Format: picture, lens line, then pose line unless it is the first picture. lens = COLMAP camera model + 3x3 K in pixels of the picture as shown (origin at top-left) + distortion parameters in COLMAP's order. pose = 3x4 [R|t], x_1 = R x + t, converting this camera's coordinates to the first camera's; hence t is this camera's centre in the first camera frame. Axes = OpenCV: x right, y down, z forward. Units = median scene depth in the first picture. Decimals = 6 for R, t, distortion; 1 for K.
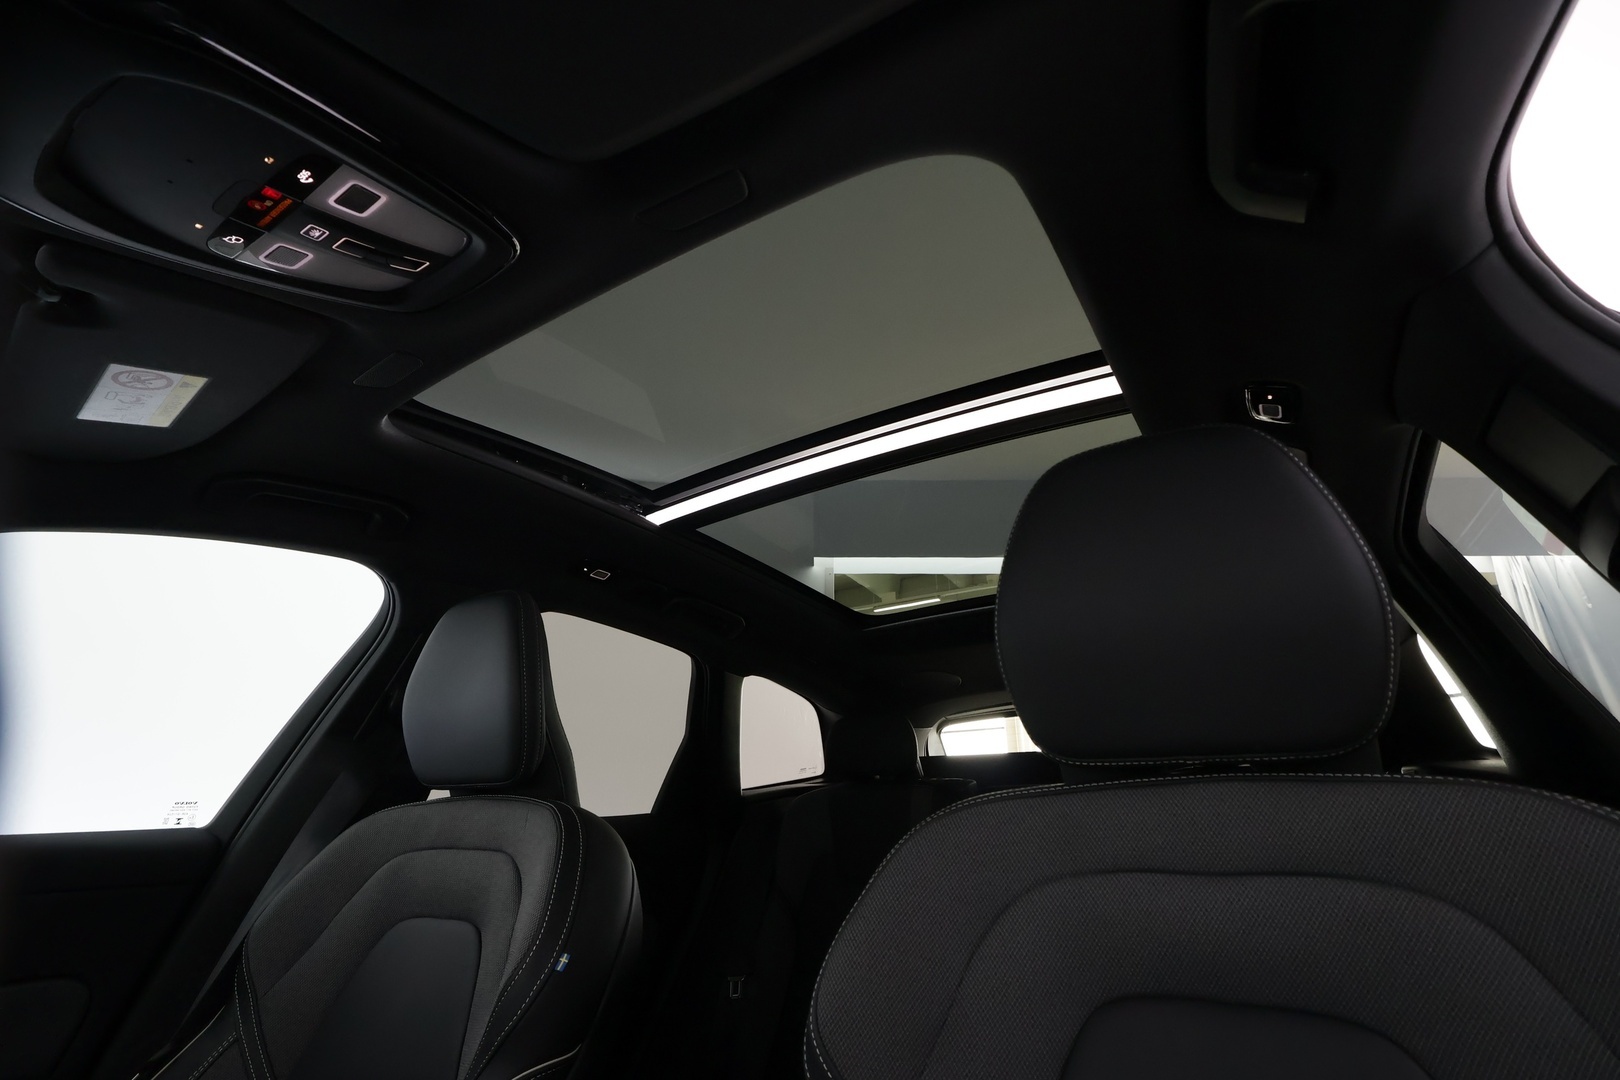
lens RADIAL K [[757.7, 0, 812.3], [0, 757.7, 544.5], [0, 0, 1]] dist [0.000482, -0.000052]
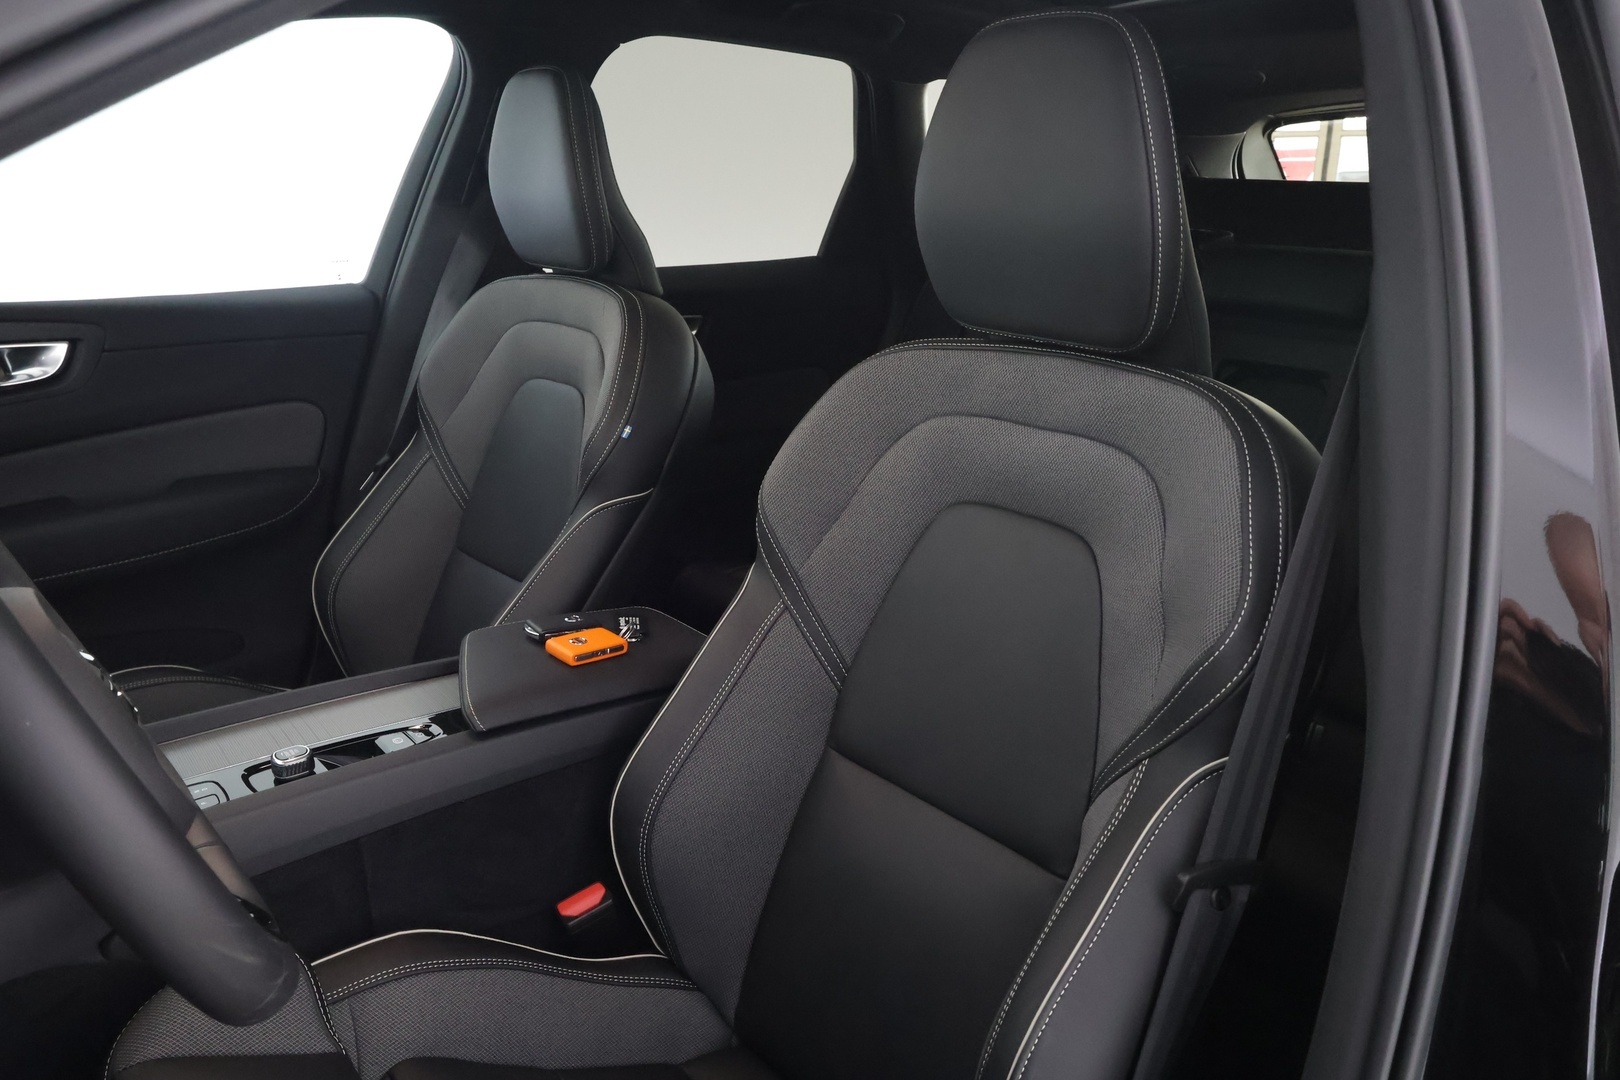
lens RADIAL K [[1310.1, 0, 808.2], [0, 1310.1, 541.7], [0, 0, 1]] dist [-0.015656, -0.002909]
pose [[0.940728, 0.111378, -0.320353, 0.487228], [0.096668, 0.817313, 0.568028, -0.362115], [0.325094, -0.565327, 0.758102, -0.463321]]
